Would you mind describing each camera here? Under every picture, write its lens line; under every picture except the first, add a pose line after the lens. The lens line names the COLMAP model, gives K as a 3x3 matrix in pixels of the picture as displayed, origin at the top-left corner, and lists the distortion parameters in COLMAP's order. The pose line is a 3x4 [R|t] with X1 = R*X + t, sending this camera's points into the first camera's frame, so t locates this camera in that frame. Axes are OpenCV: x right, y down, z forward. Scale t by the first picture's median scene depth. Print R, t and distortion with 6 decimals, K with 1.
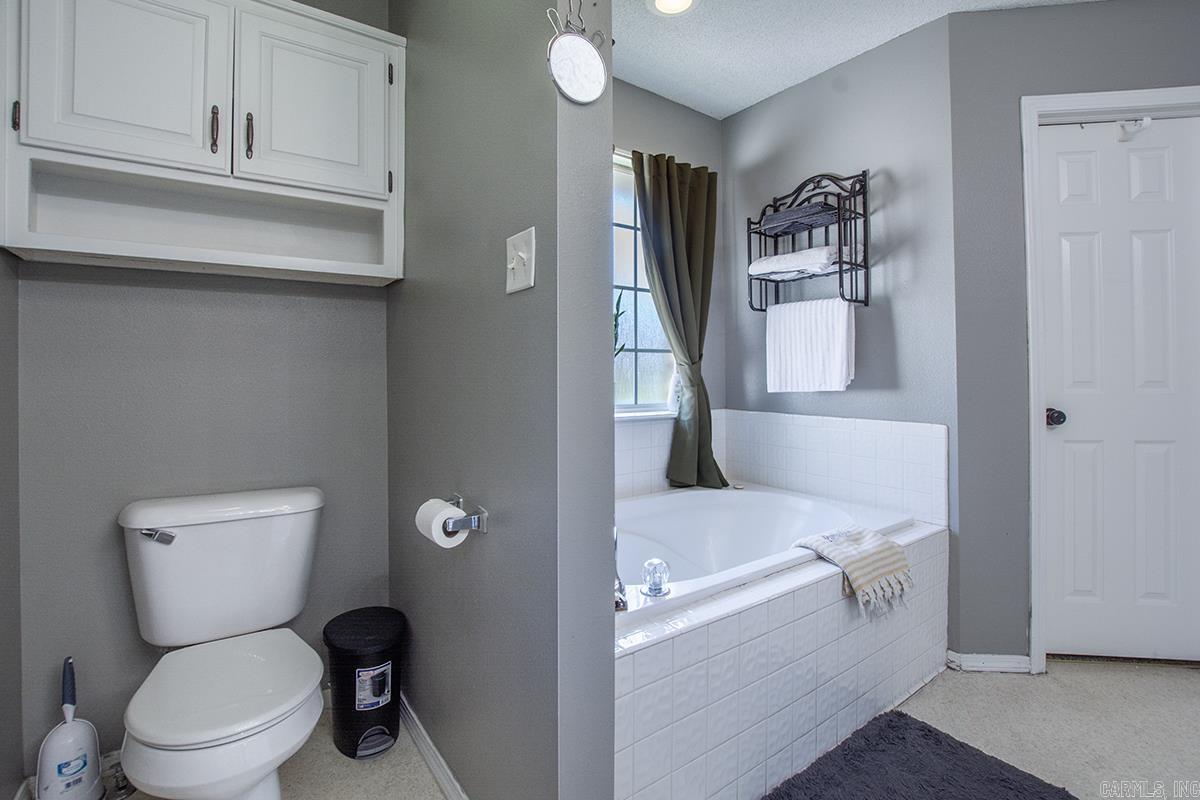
lens RADIAL K [[549.3, 0, 594.5], [0, 549.3, 361.8], [0, 0, 1]] dist [-0.033888, 0.003964]
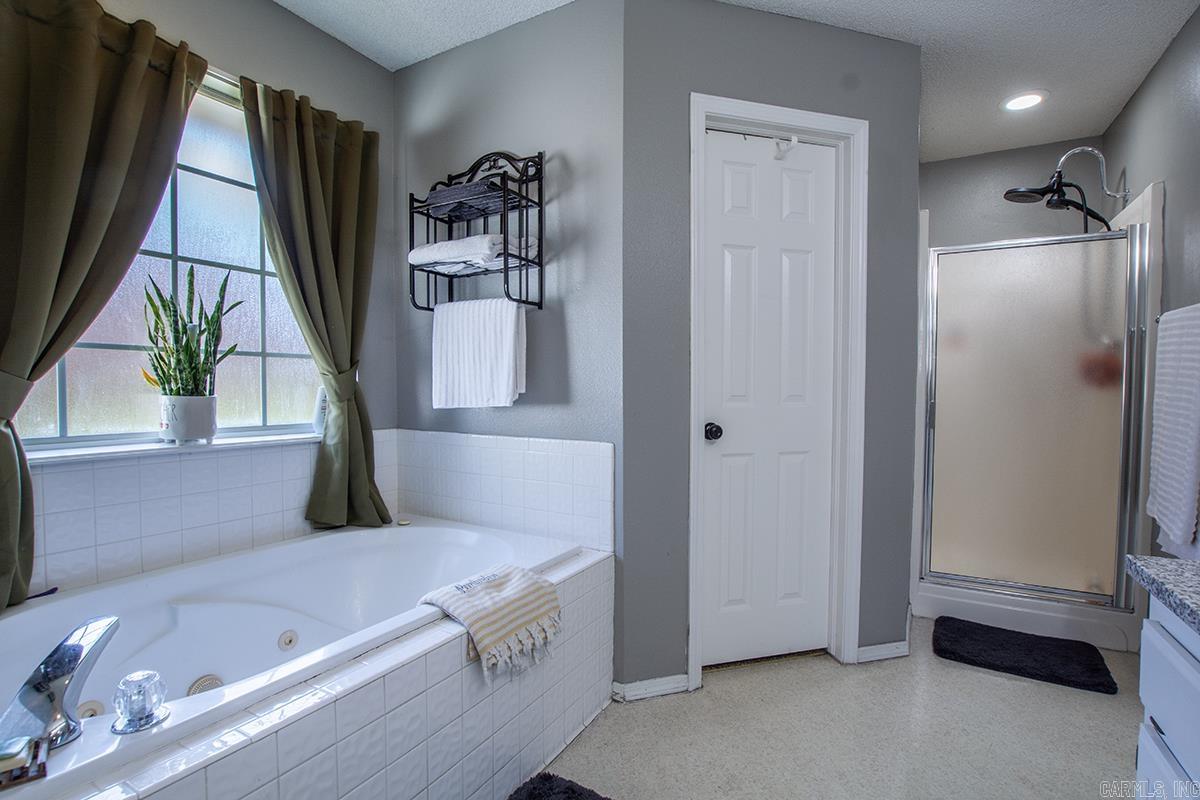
lens RADIAL K [[549.3, 0, 613.4], [0, 549.3, 401.5], [0, 0, 1]] dist [-0.033888, 0.003964]
pose [[0.908762, -0.005523, 0.417279, 0.244985], [-0.014256, 0.998918, 0.044268, 0.005039], [-0.417072, -0.046178, 0.907700, 0.148073]]
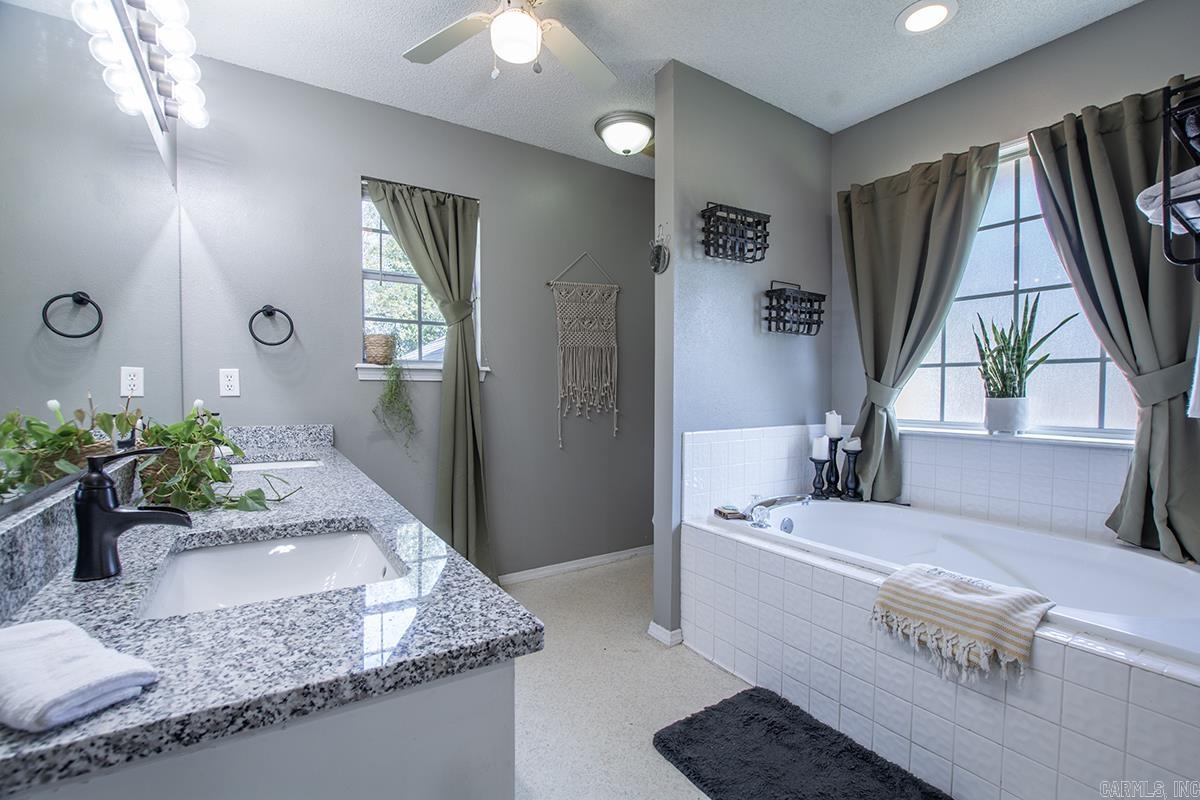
lens RADIAL K [[549.3, 0, 604.7], [0, 549.3, 398.0], [0, 0, 1]] dist [-0.033888, 0.003964]
pose [[-0.037669, 0.013782, -0.999195, 1.057793], [0.012162, 0.999837, 0.013332, 0.017994], [0.999216, -0.011650, -0.037830, 0.398693]]
